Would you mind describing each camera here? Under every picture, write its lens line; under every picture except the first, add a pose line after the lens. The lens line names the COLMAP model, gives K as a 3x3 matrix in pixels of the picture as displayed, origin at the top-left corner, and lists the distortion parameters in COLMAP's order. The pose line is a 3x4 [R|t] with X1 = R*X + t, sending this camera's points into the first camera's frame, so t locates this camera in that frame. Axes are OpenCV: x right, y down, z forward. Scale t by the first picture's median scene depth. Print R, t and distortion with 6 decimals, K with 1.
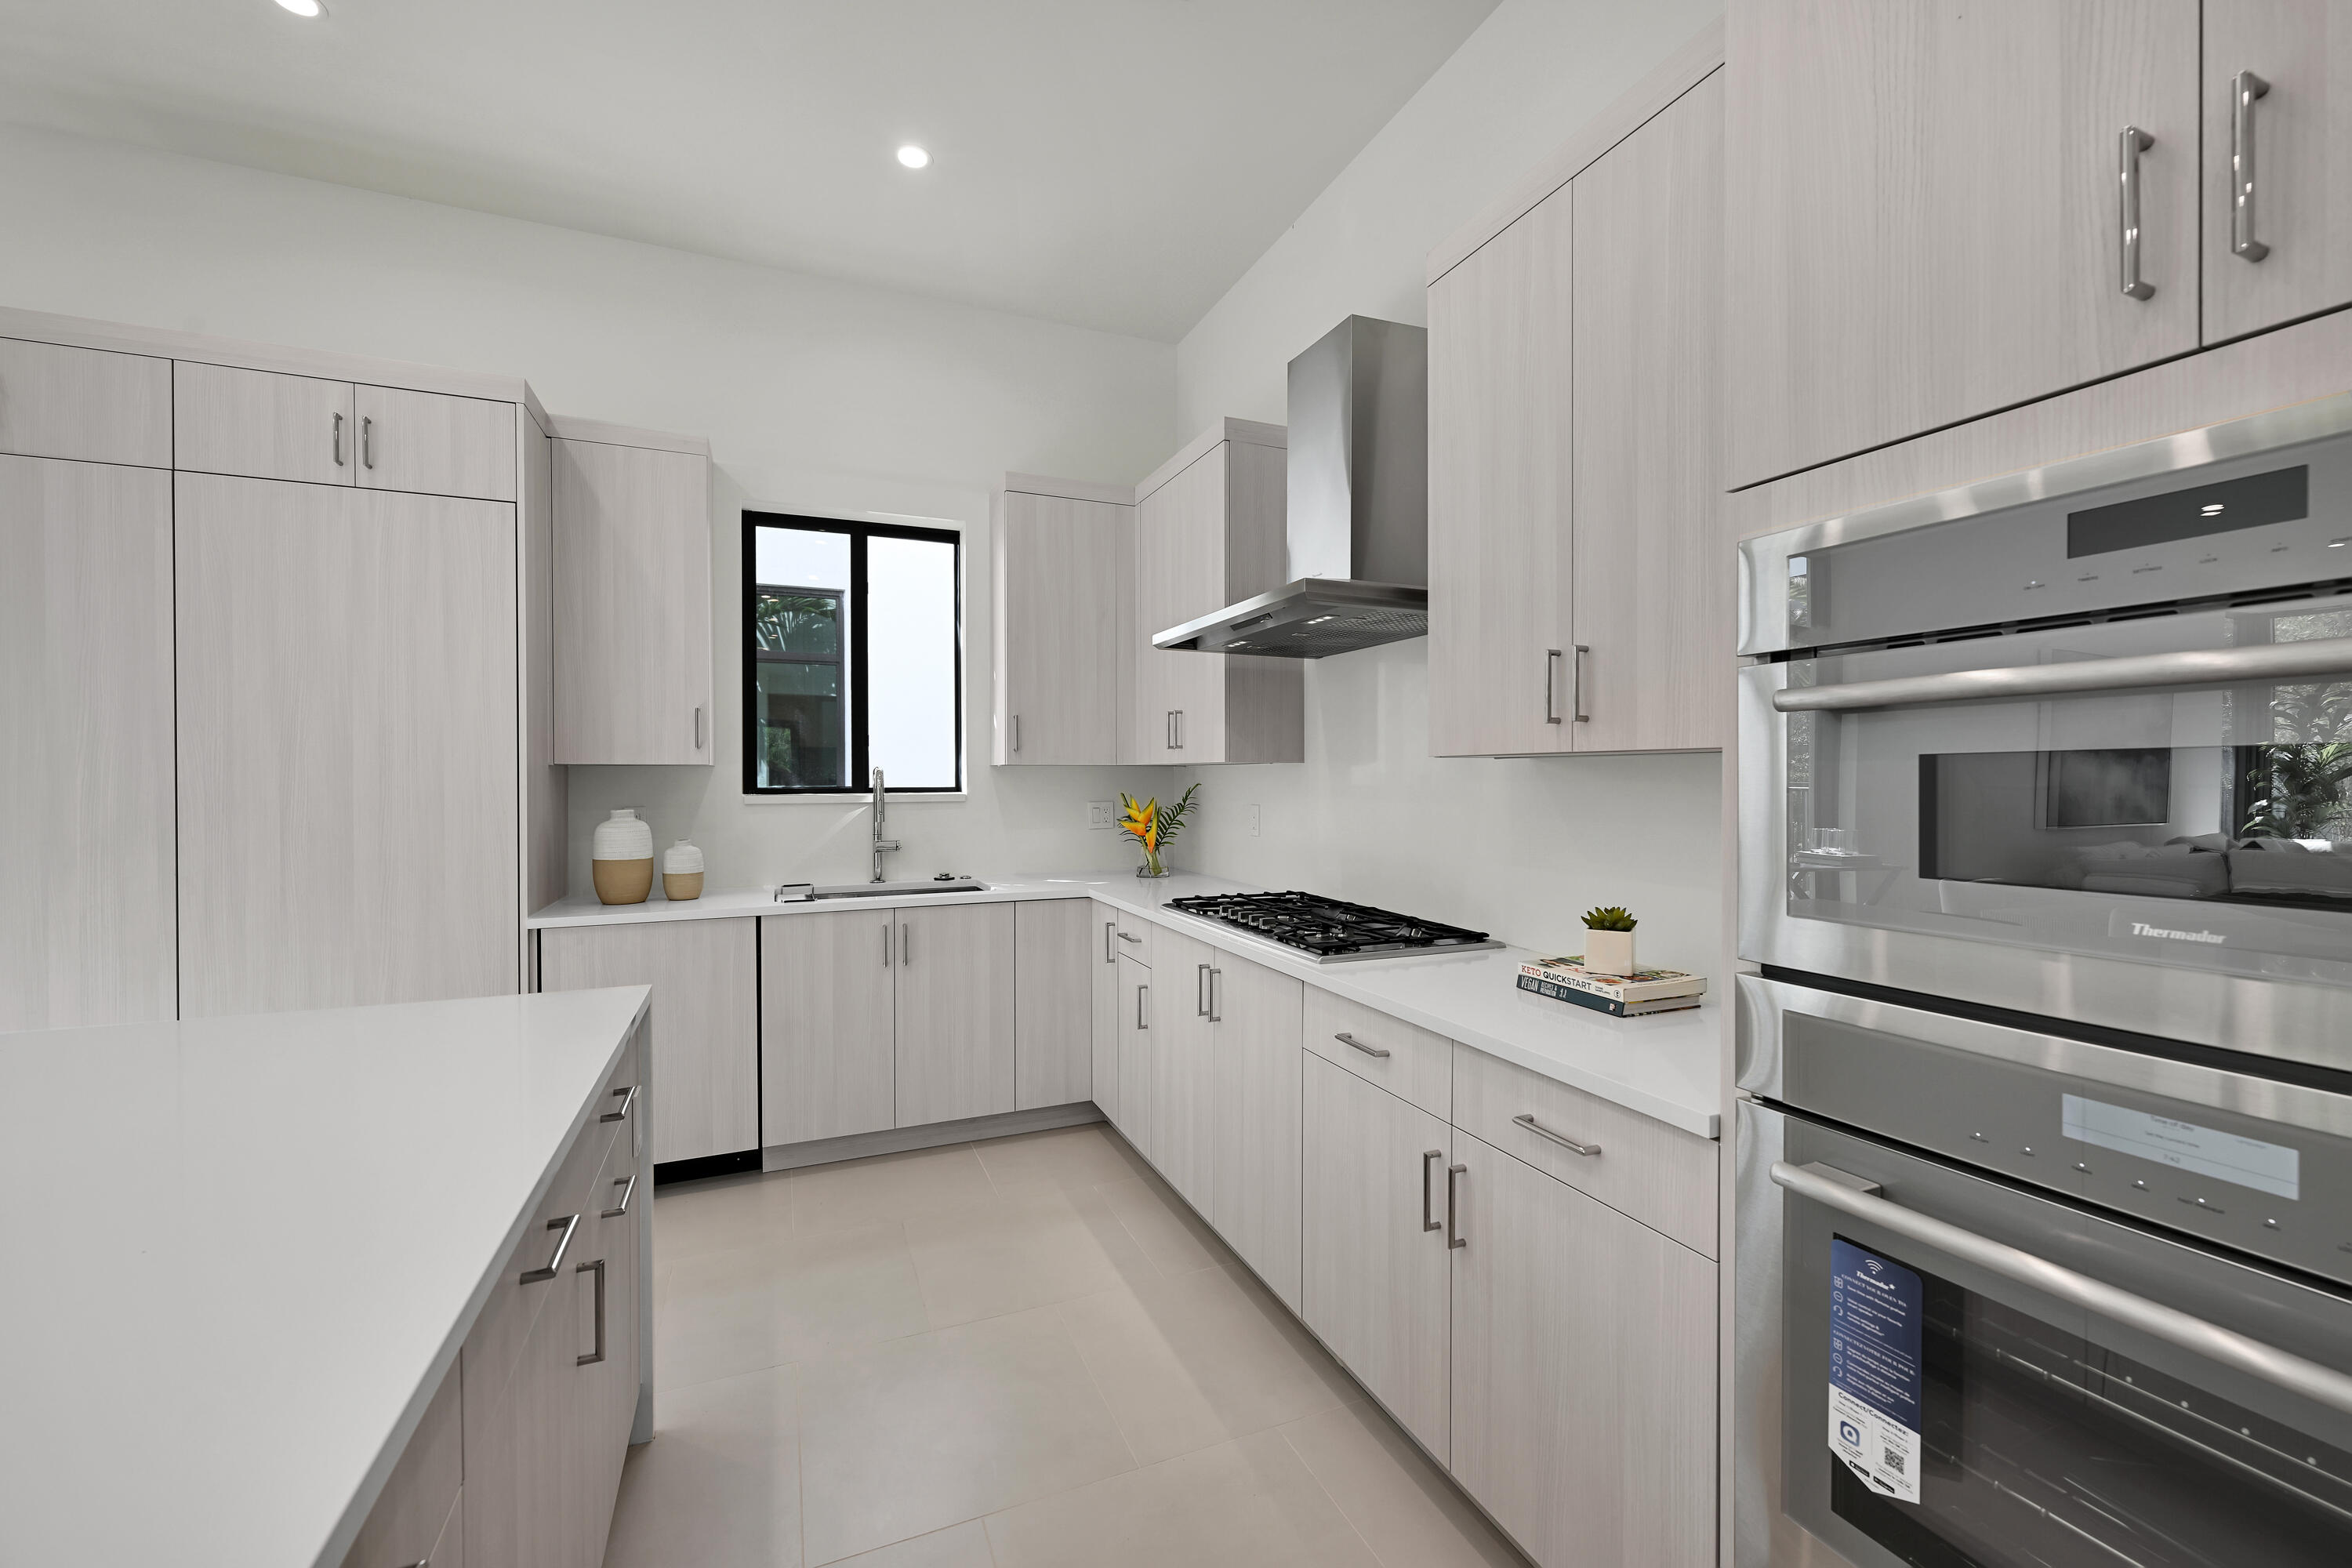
lens RADIAL K [[928.0, 0, 1170.0], [0, 928.0, 785.5], [0, 0, 1]] dist [-0.000171, -0.000855]
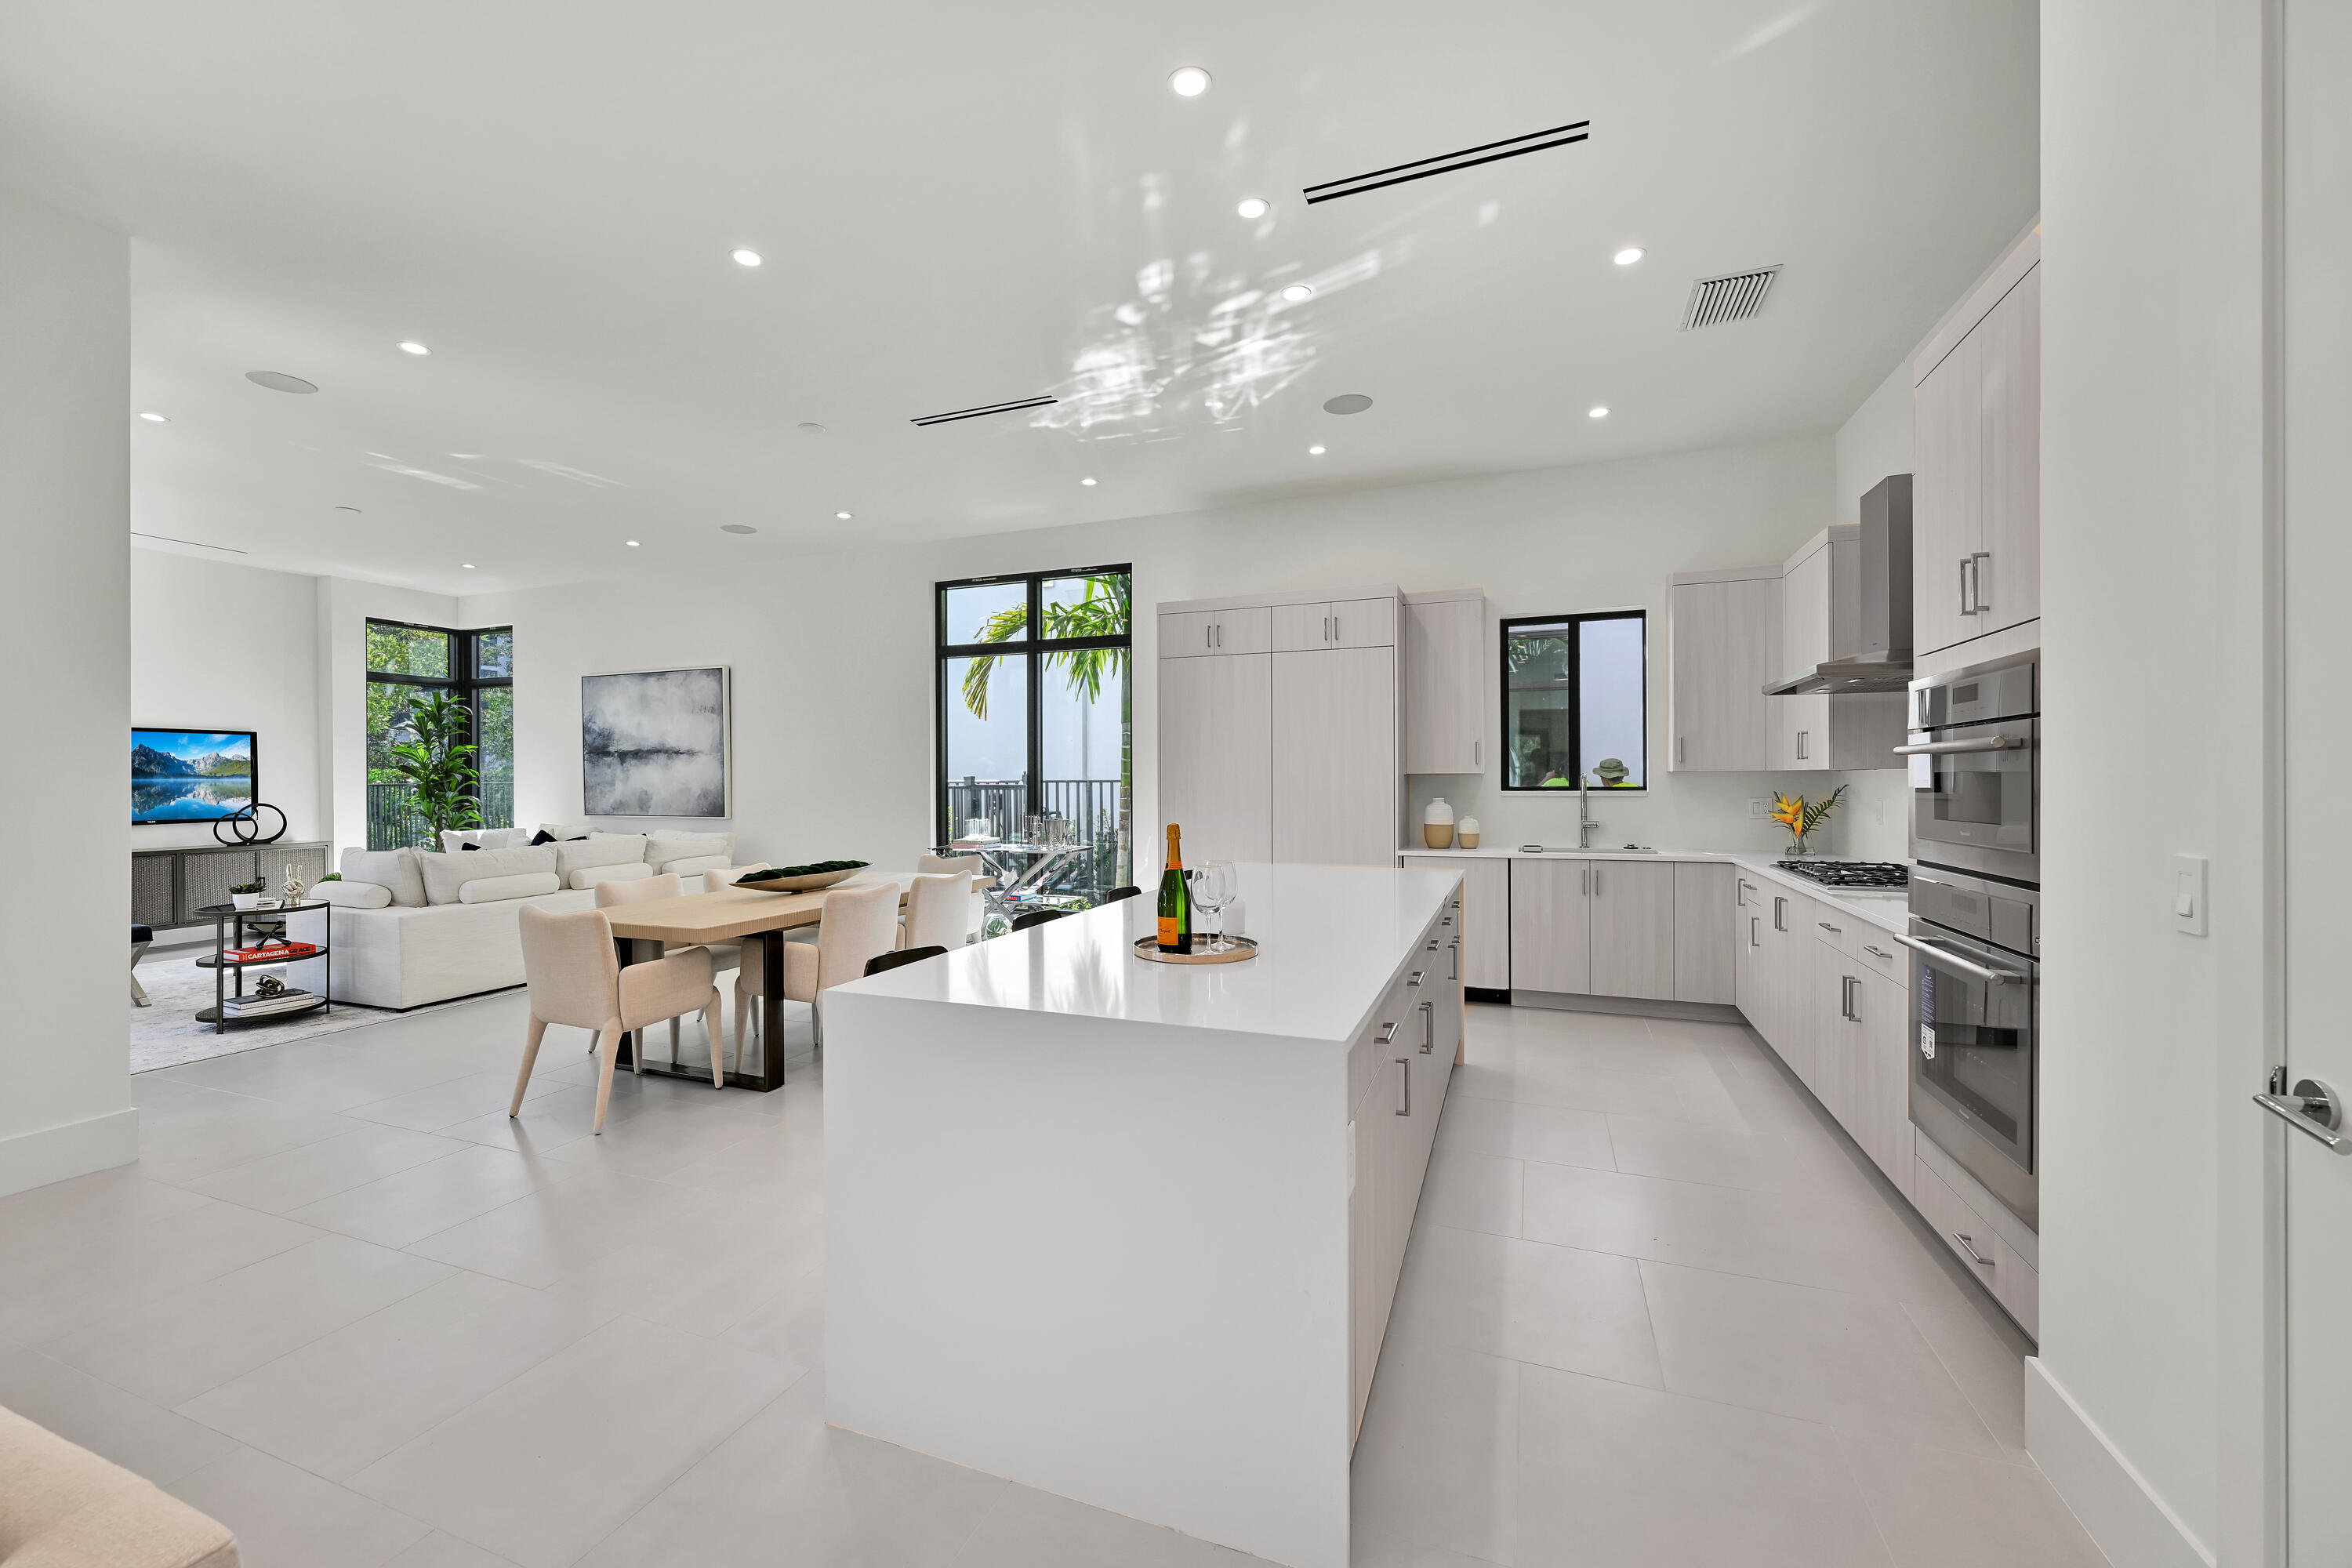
lens RADIAL K [[928.0, 0, 1173.6], [0, 928.0, 779.6], [0, 0, 1]] dist [-0.000171, -0.000855]
pose [[0.719683, -0.002500, -0.694299, 0.324860], [-0.002915, 0.999974, -0.006622, 0.002841], [0.694297, 0.006790, 0.719657, -0.719221]]
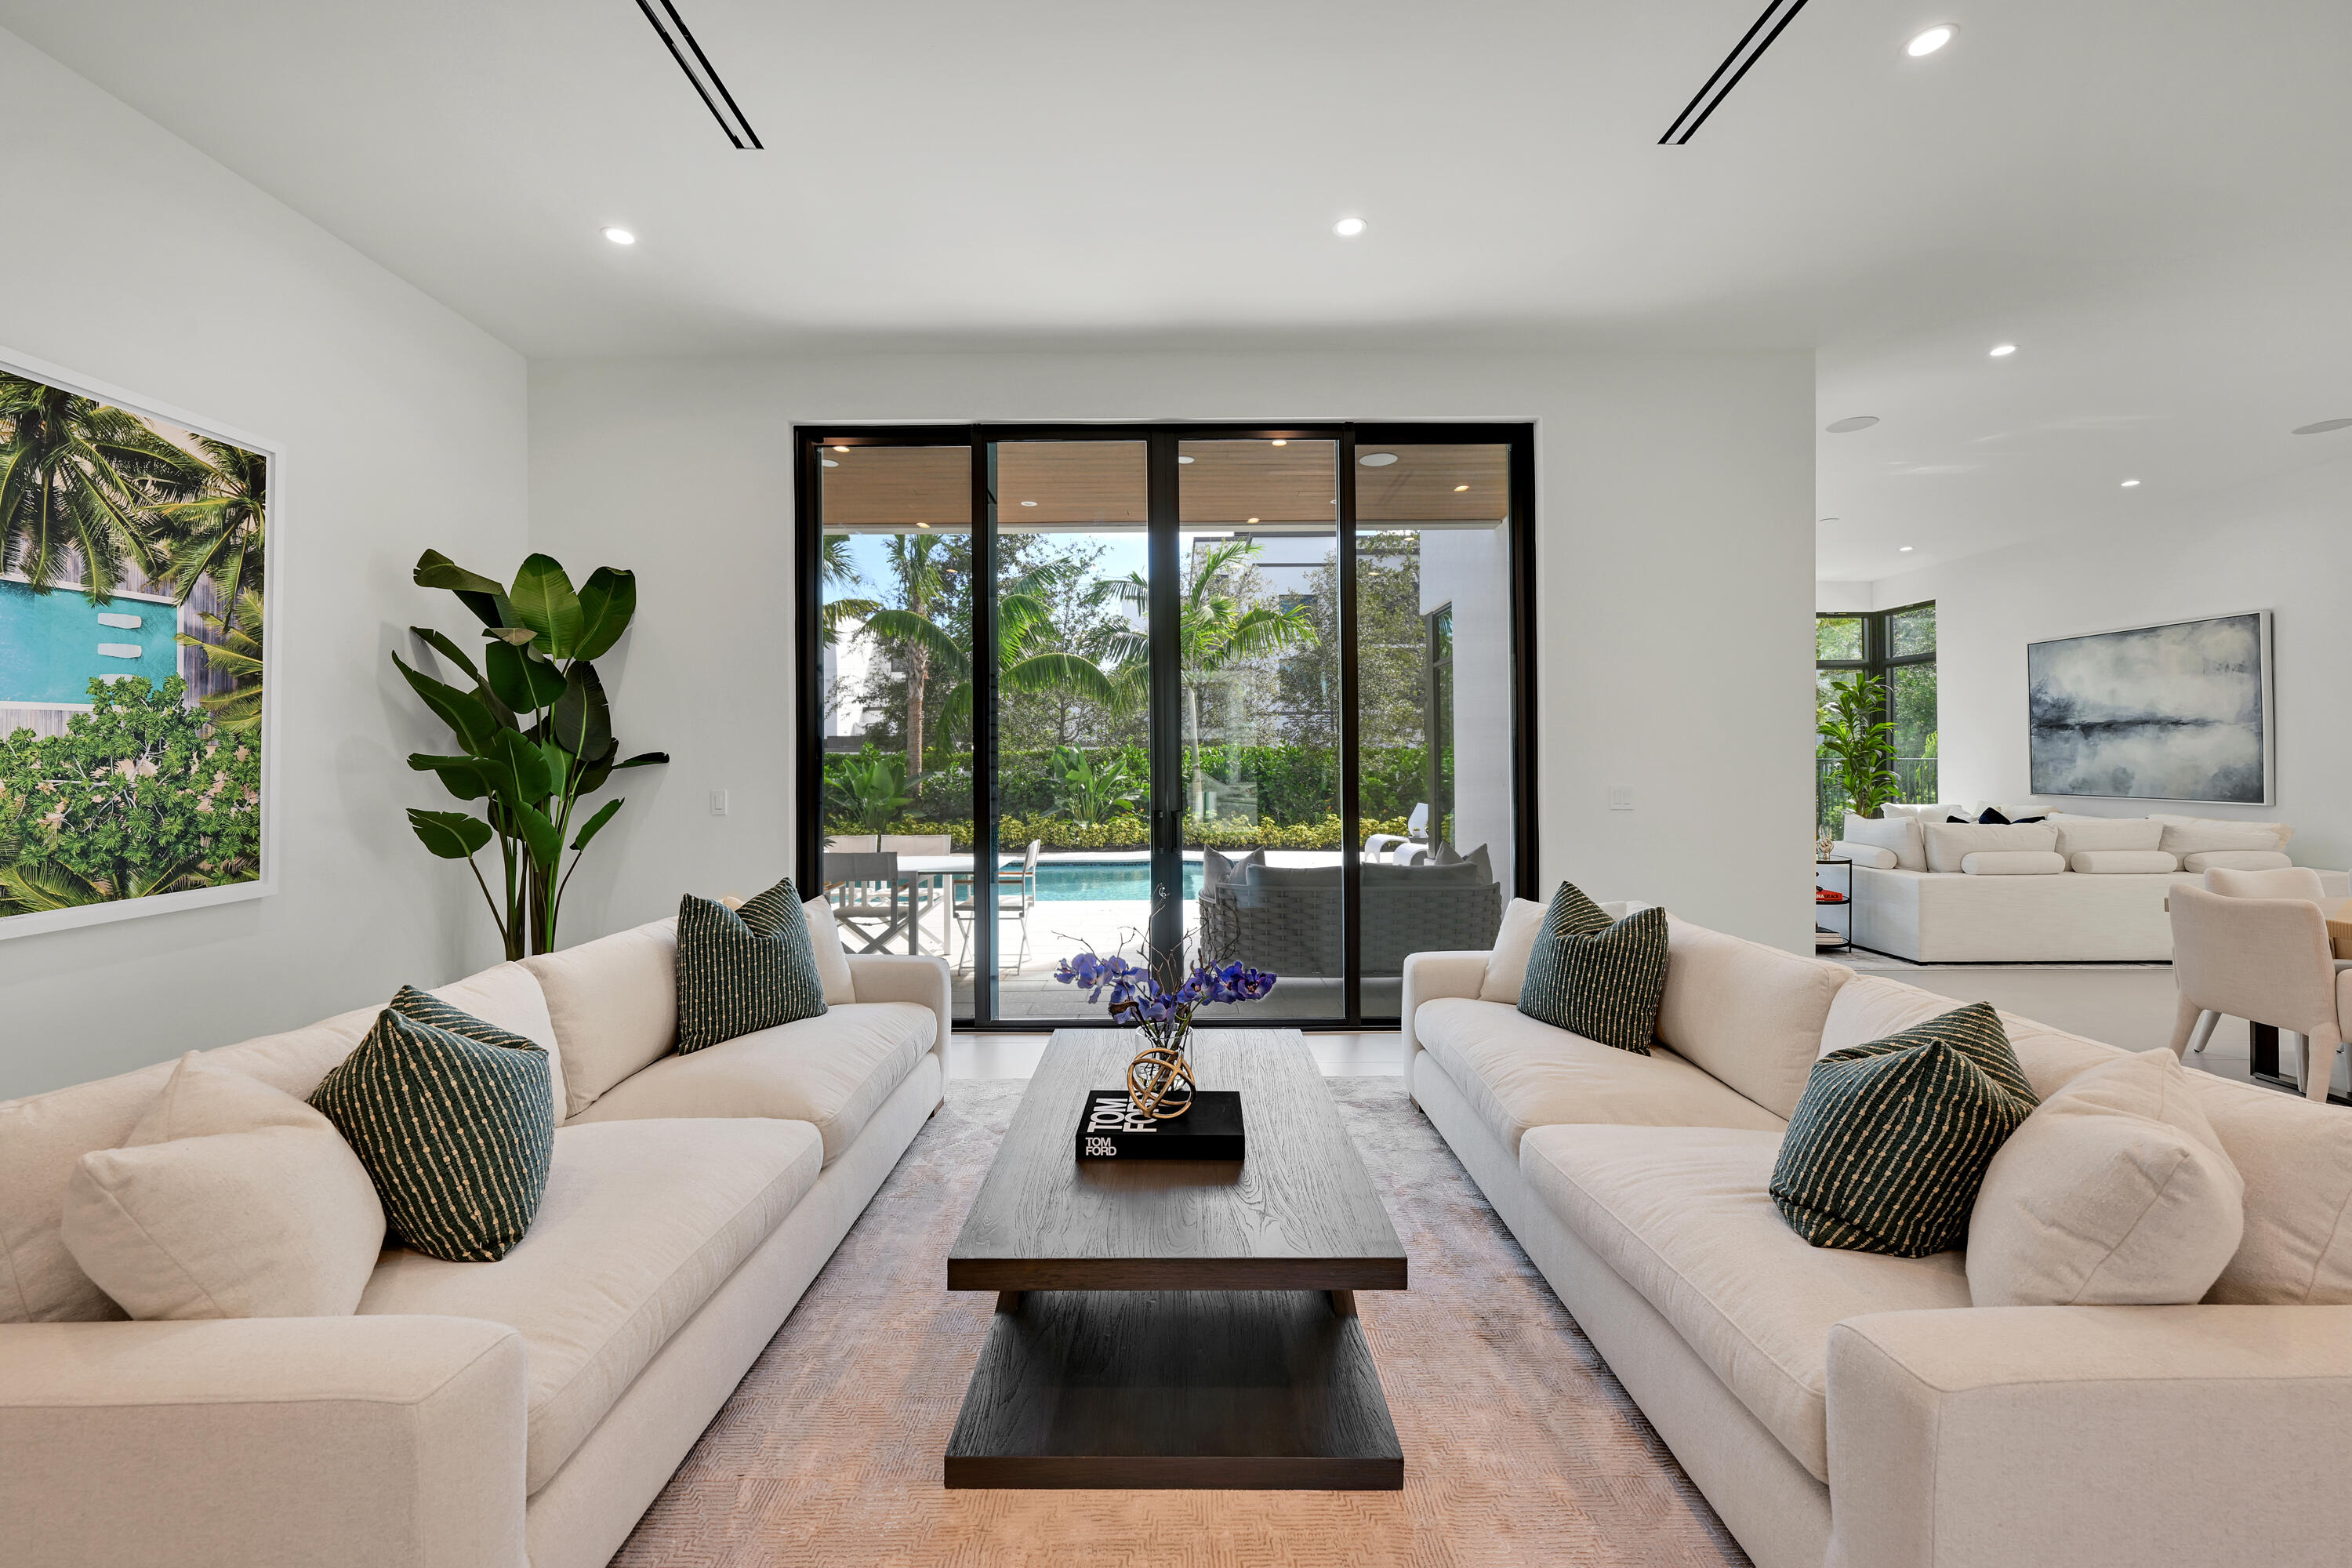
lens RADIAL K [[928.0, 0, 1177.7], [0, 928.0, 792.1], [0, 0, 1]] dist [-0.000171, -0.000855]
pose [[-0.390404, 0.033419, -0.920037, 0.456373], [-0.005141, 0.999246, 0.038478, 0.005429], [0.920629, 0.019751, -0.389938, -1.148477]]
